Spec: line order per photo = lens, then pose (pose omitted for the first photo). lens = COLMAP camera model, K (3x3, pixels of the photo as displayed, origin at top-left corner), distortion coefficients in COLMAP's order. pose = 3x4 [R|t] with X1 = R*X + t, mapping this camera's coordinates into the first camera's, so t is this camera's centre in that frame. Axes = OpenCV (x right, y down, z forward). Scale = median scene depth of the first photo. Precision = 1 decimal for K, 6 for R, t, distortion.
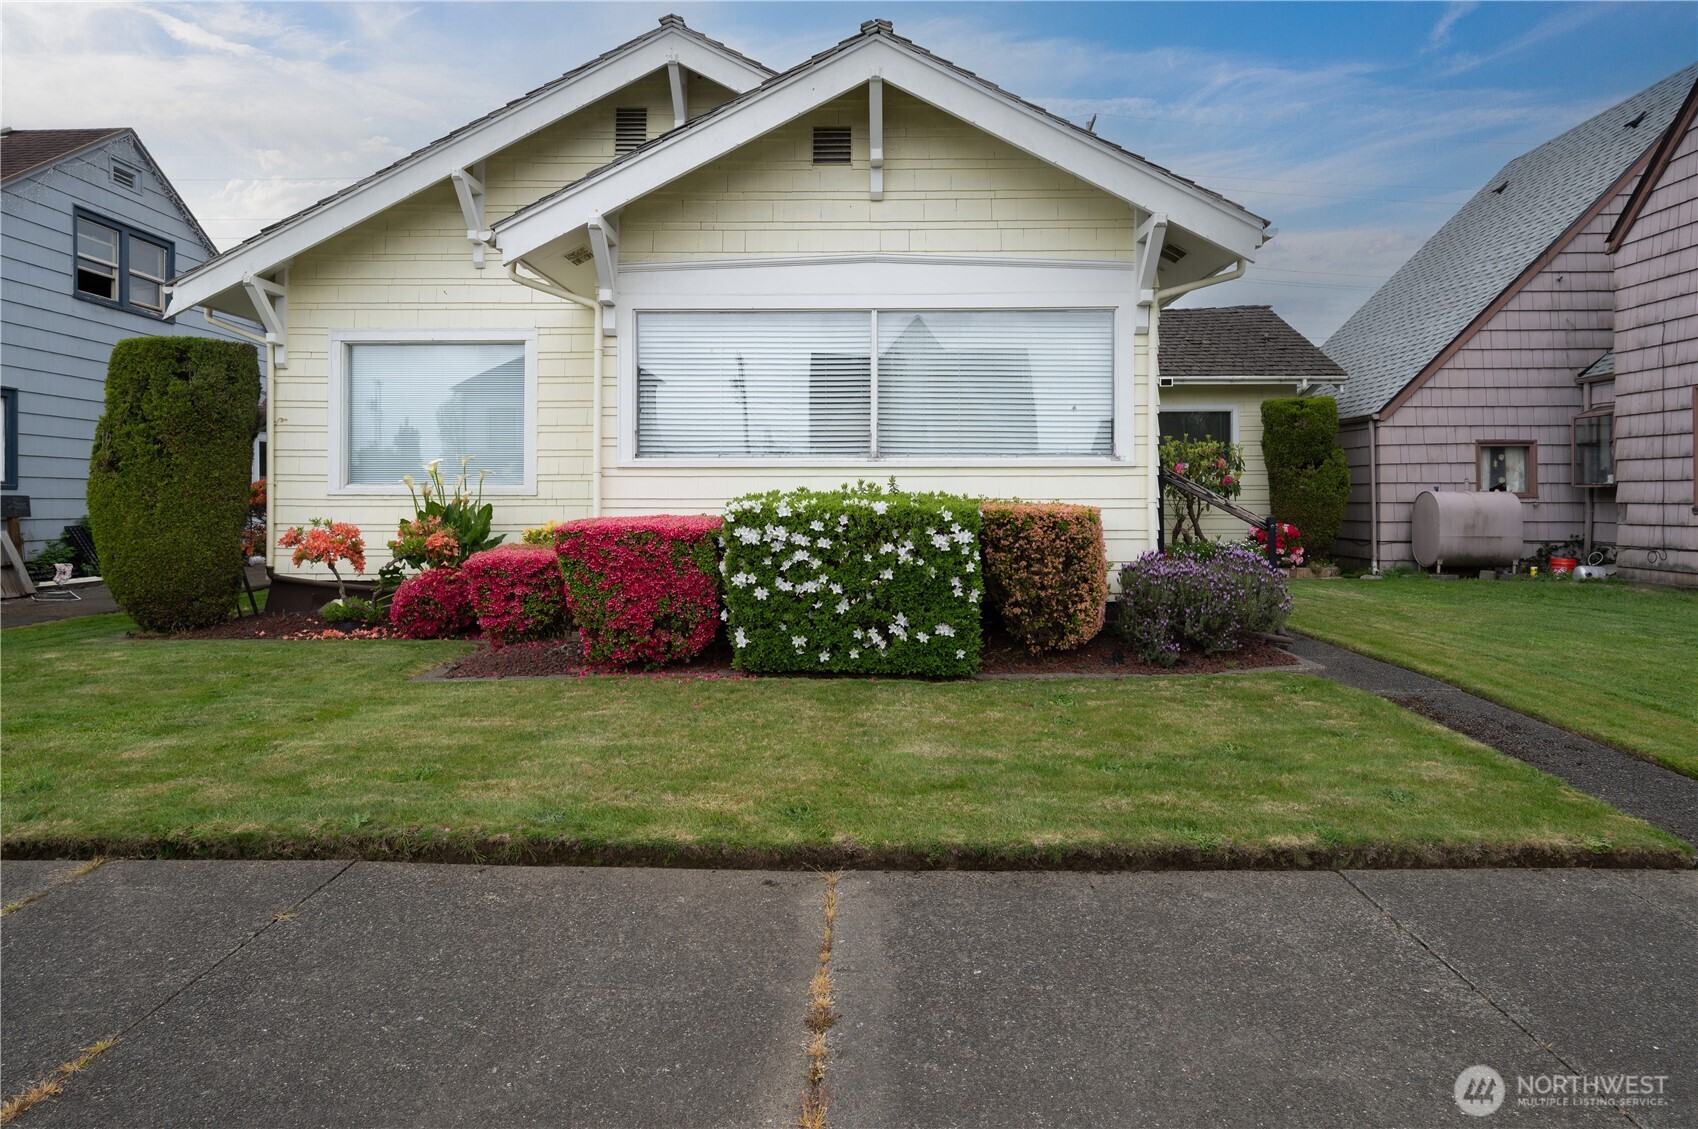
lens RADIAL K [[1001.0, 0, 848.2], [0, 1001.0, 504.4], [0, 0, 1]] dist [-0.003979, 0.000055]
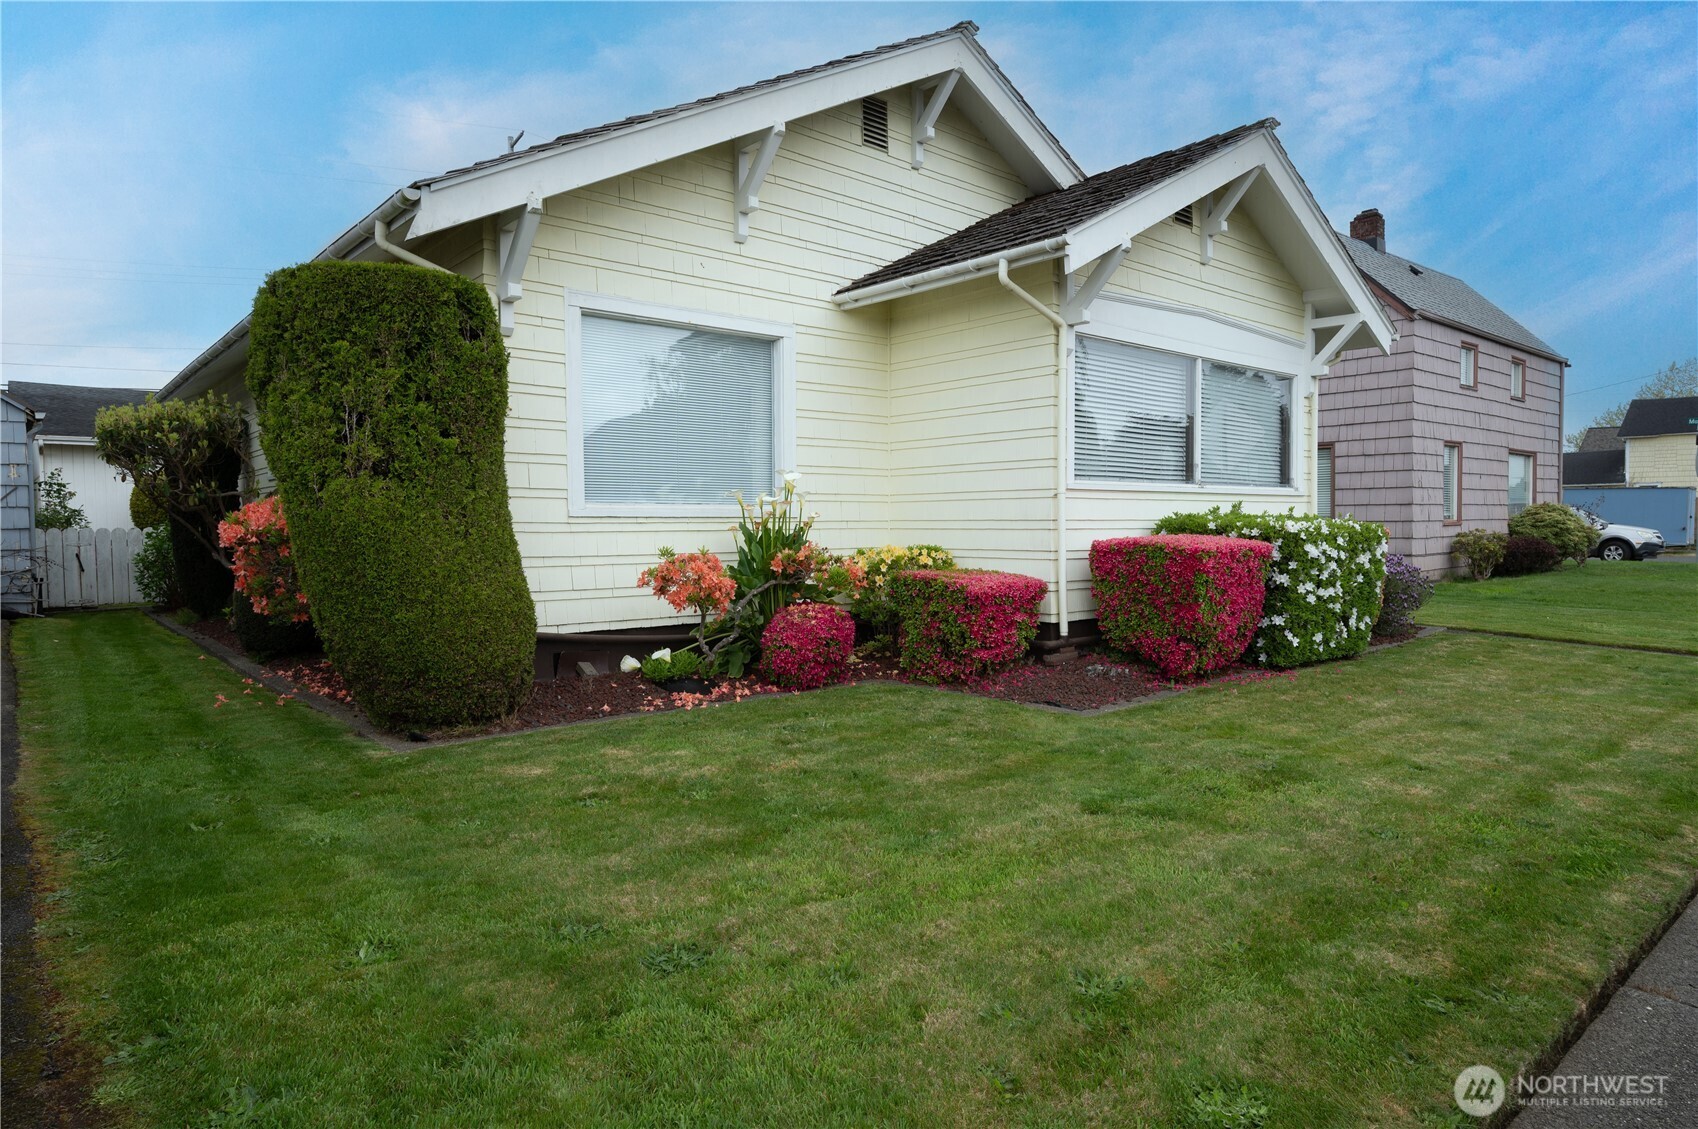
lens RADIAL K [[1001.0, 0, 846.5], [0, 1001.0, 562.7], [0, 0, 1]] dist [-0.003979, 0.000055]
pose [[0.748444, -0.030640, 0.662490, -0.883241], [0.007509, 0.999260, 0.037731, -0.002162], [-0.663156, -0.023265, 0.748120, 0.326383]]
